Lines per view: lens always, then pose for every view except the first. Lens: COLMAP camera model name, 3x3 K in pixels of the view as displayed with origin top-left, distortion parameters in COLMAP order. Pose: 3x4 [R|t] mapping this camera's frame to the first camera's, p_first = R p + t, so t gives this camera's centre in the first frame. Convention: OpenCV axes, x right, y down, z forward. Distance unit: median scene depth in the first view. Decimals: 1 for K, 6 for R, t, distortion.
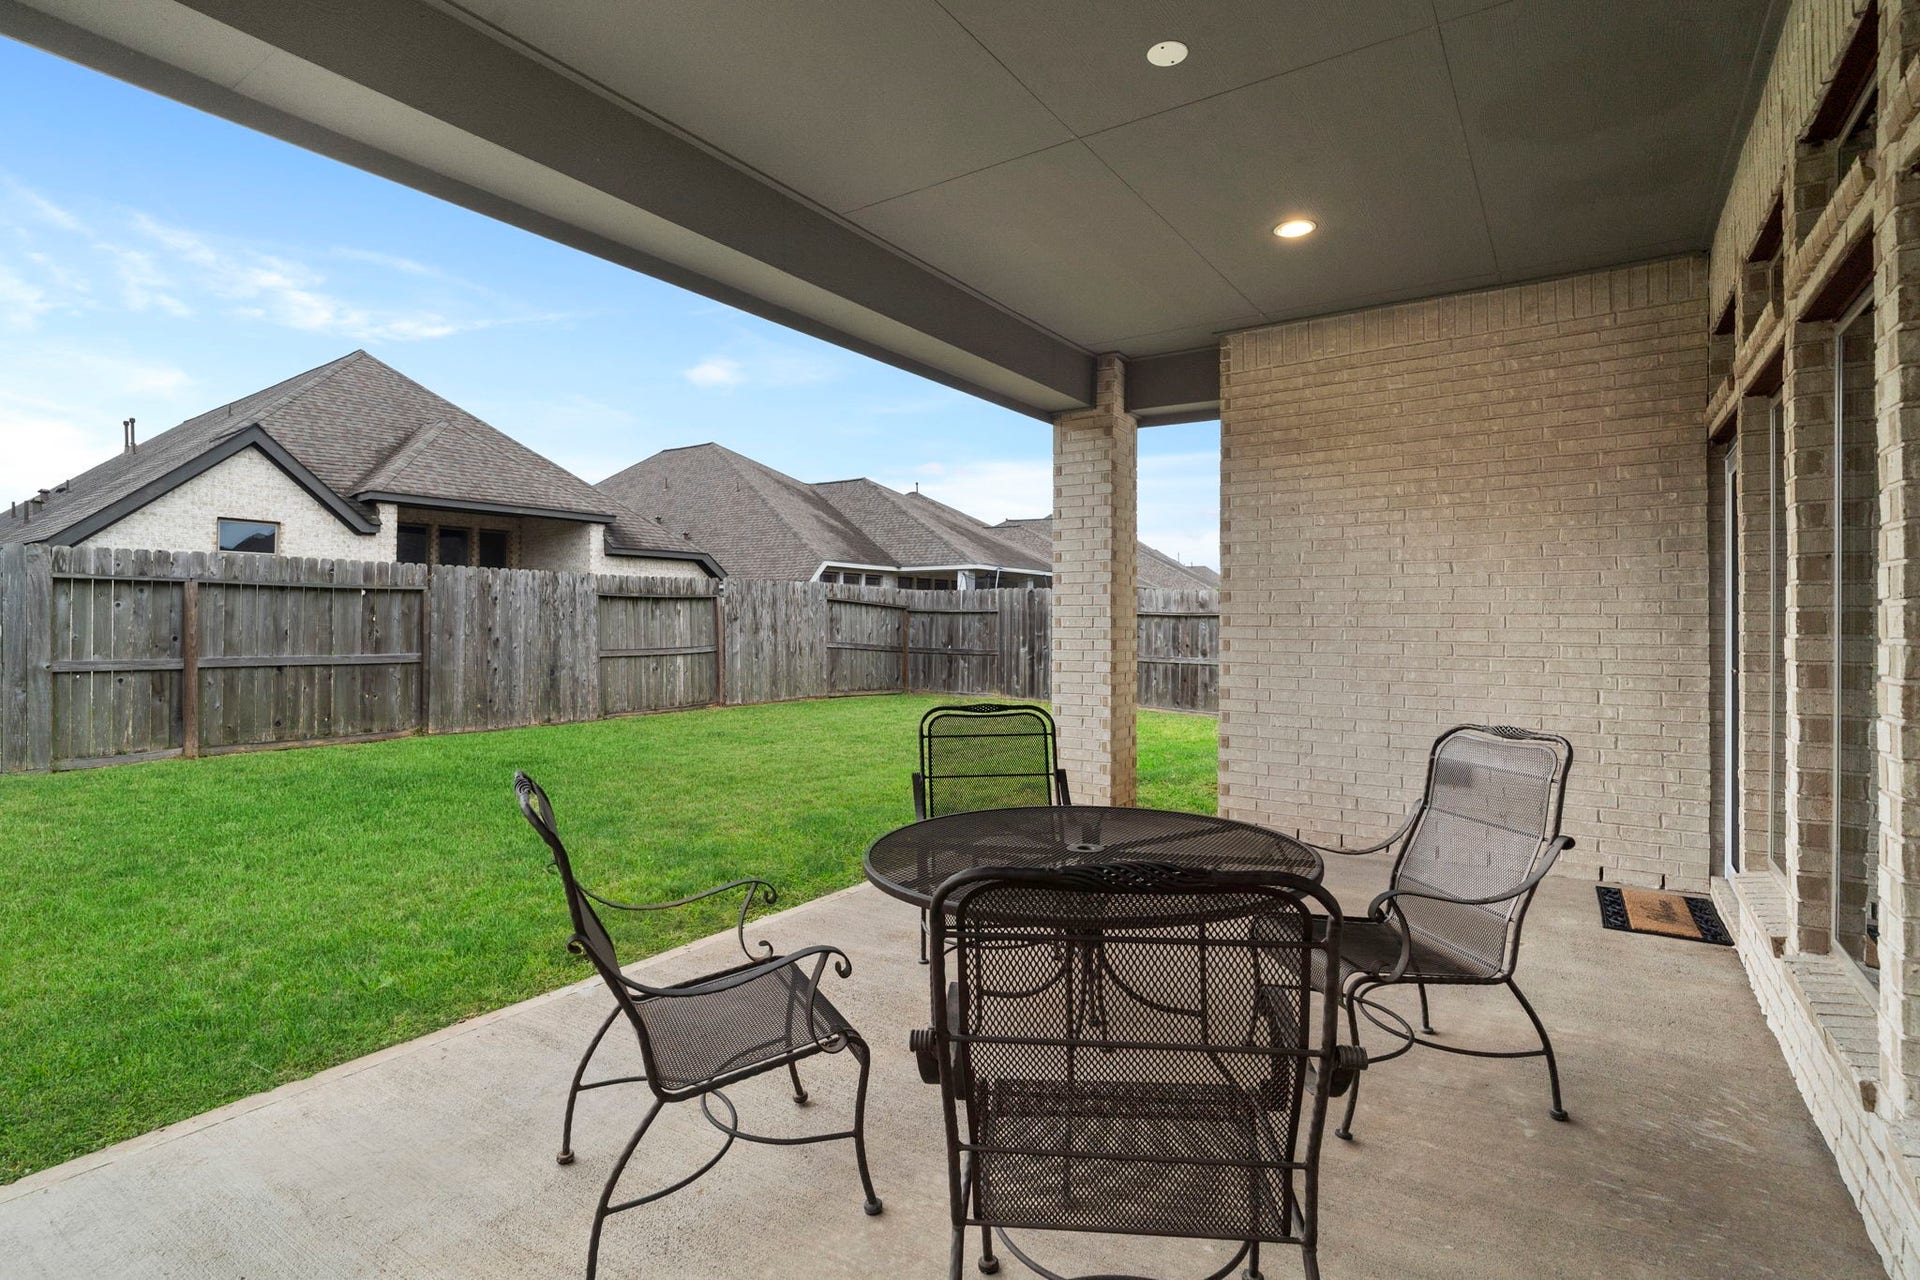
lens RADIAL K [[910.0, 0, 917.7], [0, 910.0, 619.0], [0, 0, 1]] dist [-0.015492, 0.007660]
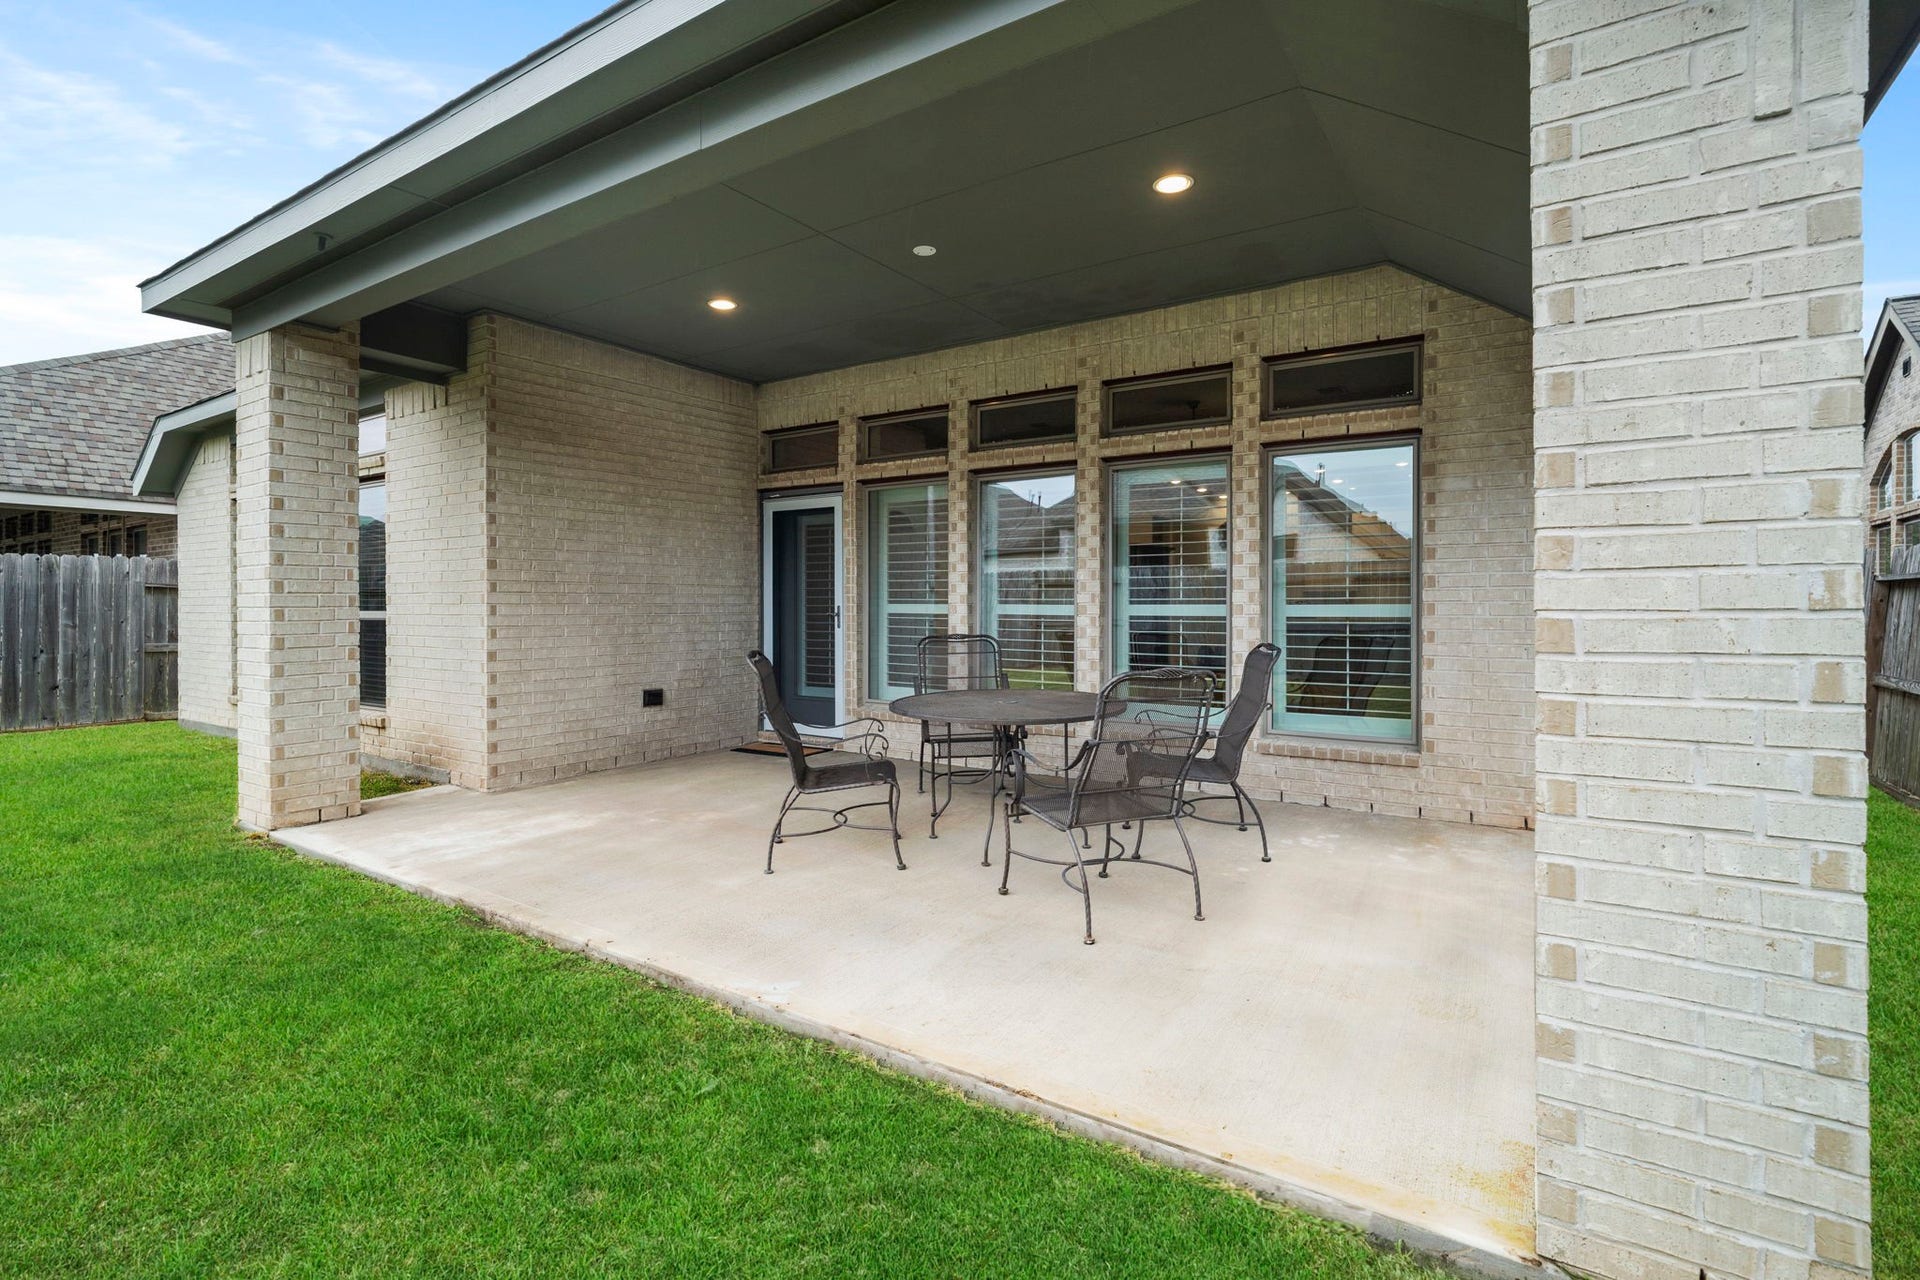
lens RADIAL K [[910.0, 0, 953.3], [0, 910.0, 607.3], [0, 0, 1]] dist [-0.015492, 0.007660]
pose [[-0.017309, -0.006554, 0.999829, -0.416418], [-0.000668, 0.999978, 0.006543, 0.010621], [-0.999850, -0.000555, -0.017313, 0.282691]]
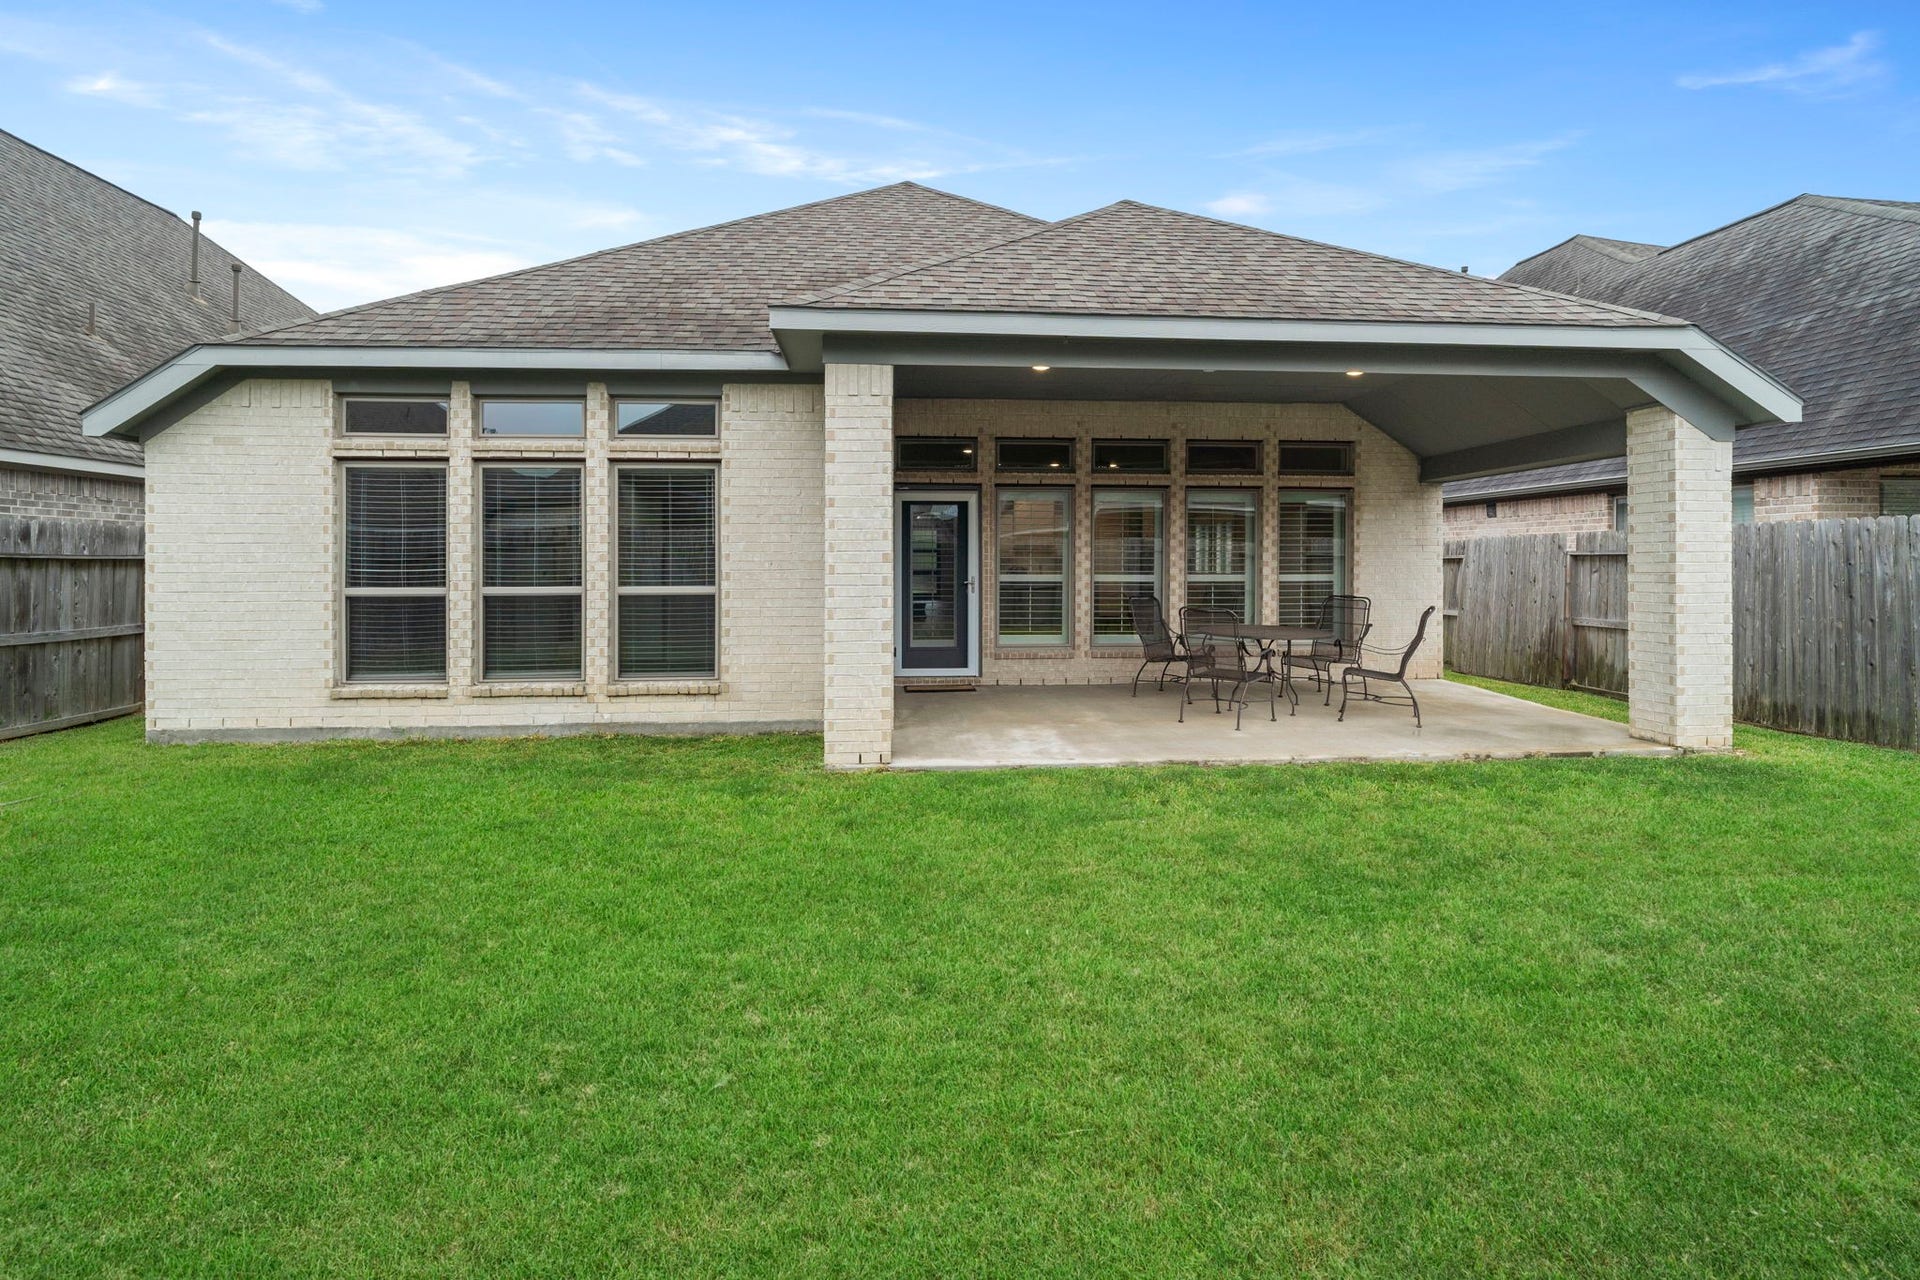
lens RADIAL K [[910.0, 0, 948.1], [0, 910.0, 601.0], [0, 0, 1]] dist [-0.015492, 0.007660]
pose [[-0.631847, -0.037359, 0.774192, -0.426022], [-0.001987, 0.998913, 0.046581, -0.005237], [-0.775090, 0.027894, -0.631234, 1.040706]]
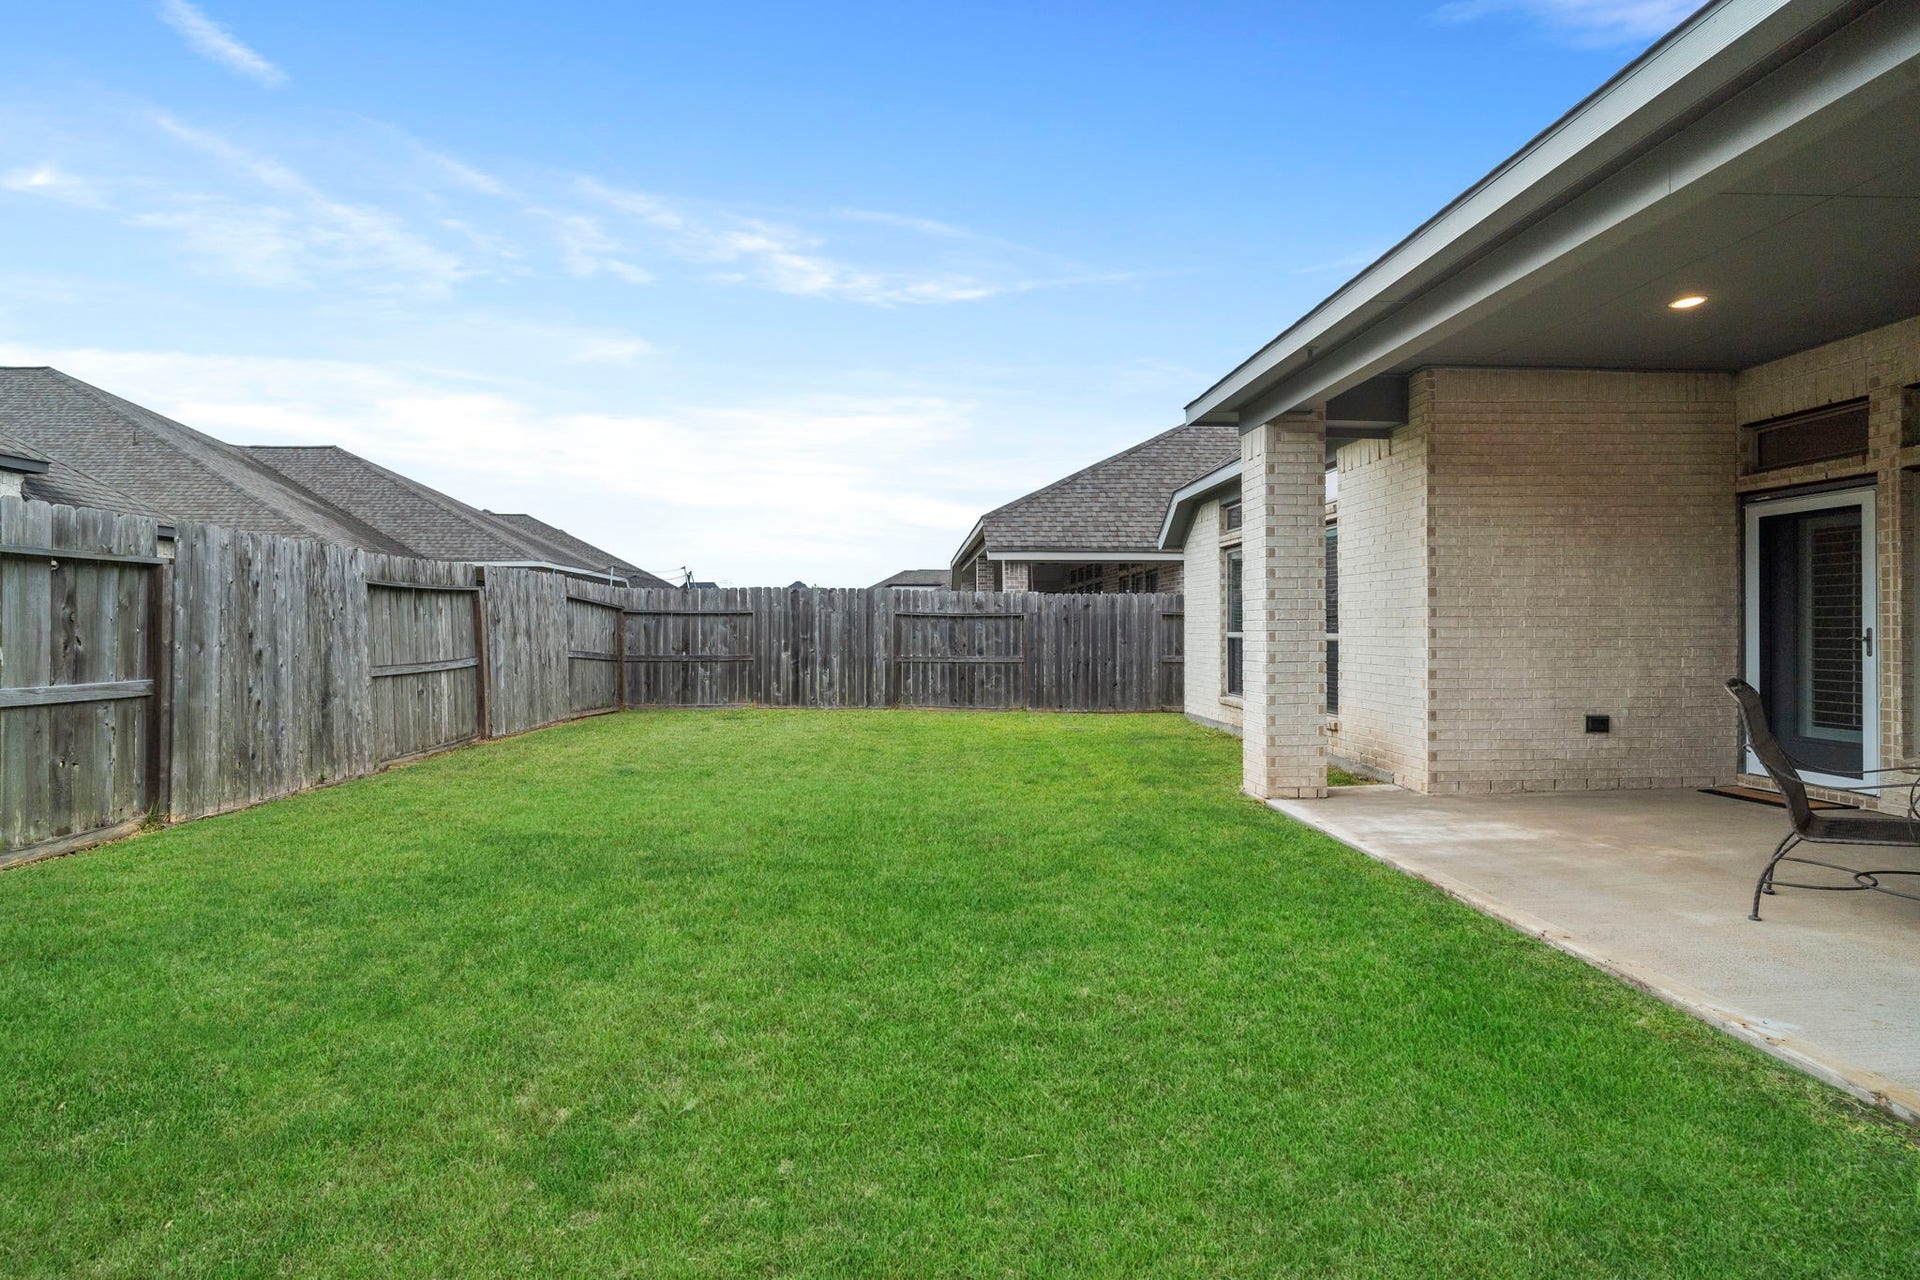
lens RADIAL K [[910.0, 0, 950.6], [0, 910.0, 630.7], [0, 0, 1]] dist [-0.015492, 0.007660]
pose [[0.788085, -0.009668, 0.615491, -0.506357], [0.006849, 0.999952, 0.006937, 0.007724], [-0.615528, -0.001251, 0.788114, 0.267858]]
